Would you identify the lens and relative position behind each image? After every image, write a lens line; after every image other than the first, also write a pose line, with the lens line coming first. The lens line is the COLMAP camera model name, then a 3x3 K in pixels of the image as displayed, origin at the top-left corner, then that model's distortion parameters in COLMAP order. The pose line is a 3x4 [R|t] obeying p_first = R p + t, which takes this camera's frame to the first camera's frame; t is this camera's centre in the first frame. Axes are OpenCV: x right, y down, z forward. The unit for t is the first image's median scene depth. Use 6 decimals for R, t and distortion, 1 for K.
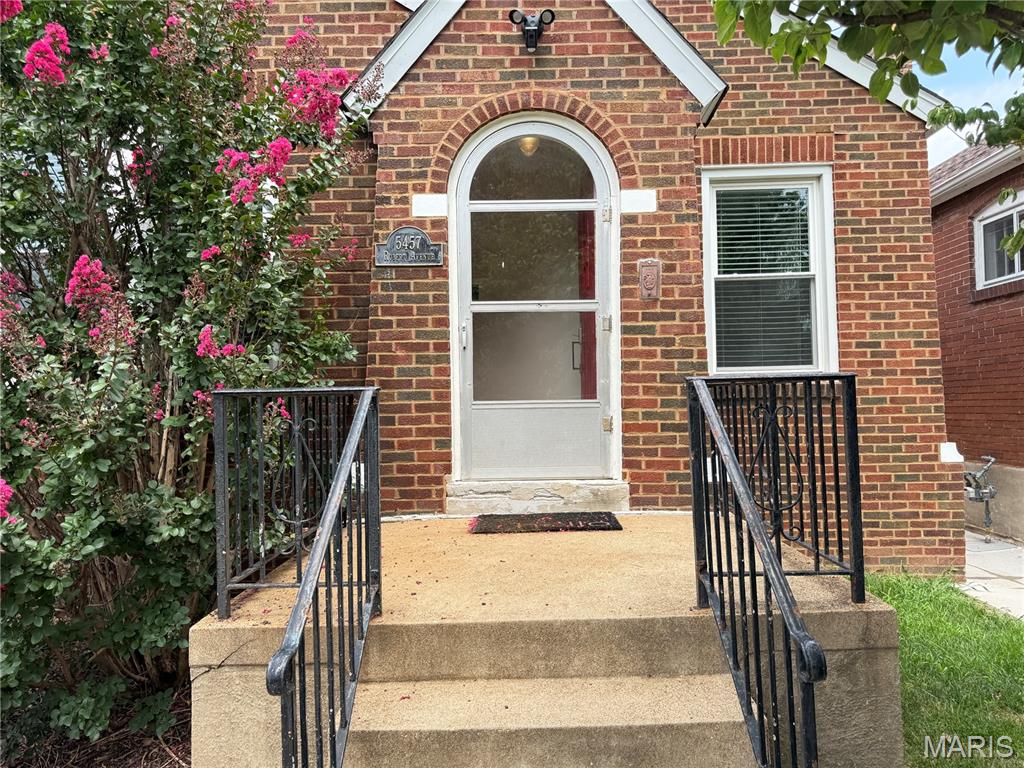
lens RADIAL K [[719.1, 0, 512.0], [0, 719.1, 384.0], [0, 0, 1]] dist [0.172869, -0.325339]
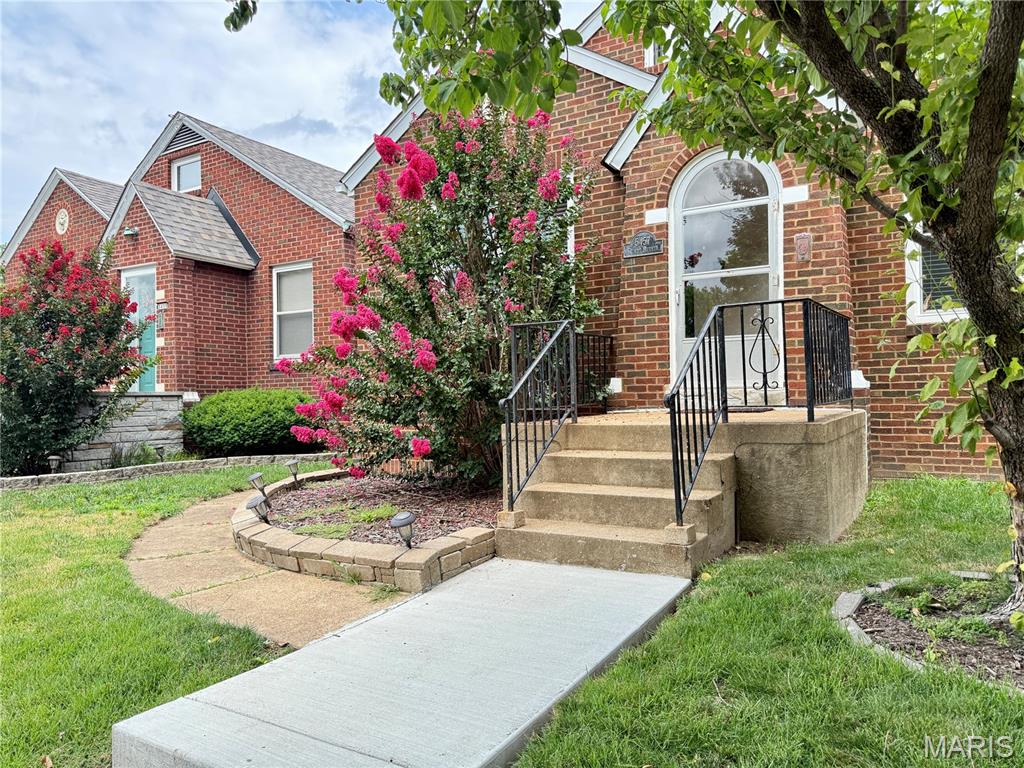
lens RADIAL K [[719.1, 0, 512.0], [0, 719.1, 384.0], [0, 0, 1]] dist [0.172869, -0.325339]
pose [[0.854524, -0.004653, -0.519391, 0.445973], [0.016065, 0.999718, 0.017475, 0.089699], [0.519164, -0.023277, 0.854358, -0.540473]]
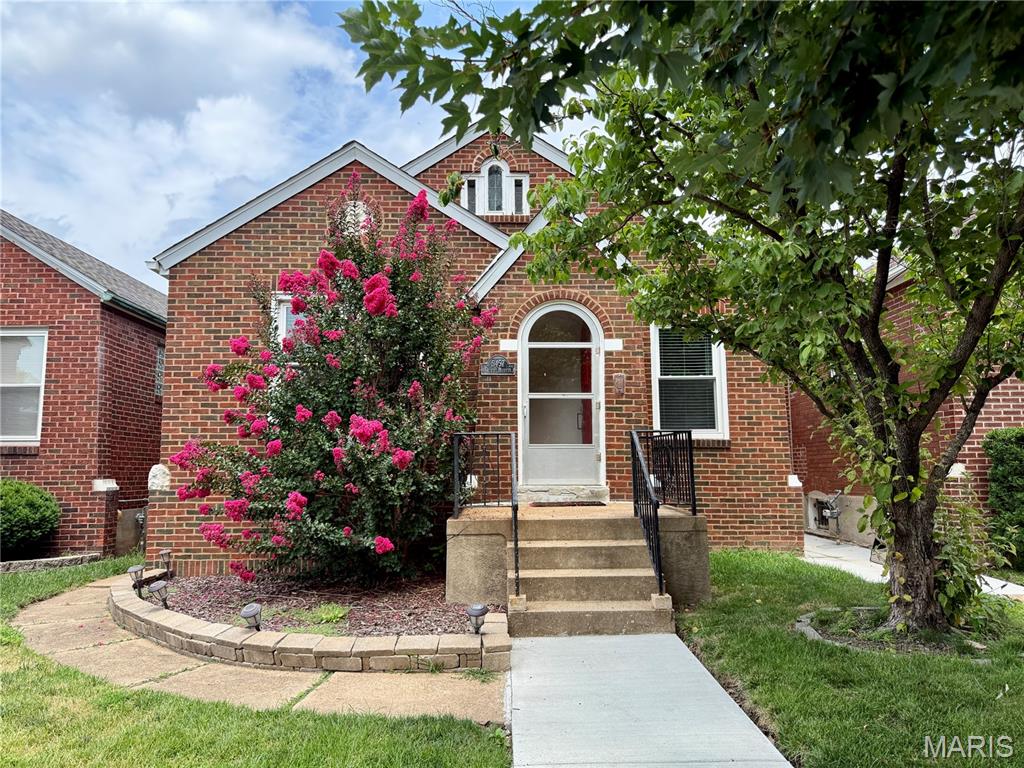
lens RADIAL K [[719.1, 0, 512.0], [0, 719.1, 384.0], [0, 0, 1]] dist [0.172869, -0.325339]
pose [[0.999650, 0.013964, 0.022488, -0.147187], [-0.011902, 0.995931, -0.089334, 0.036435], [-0.023644, 0.089035, 0.995748, -0.951568]]
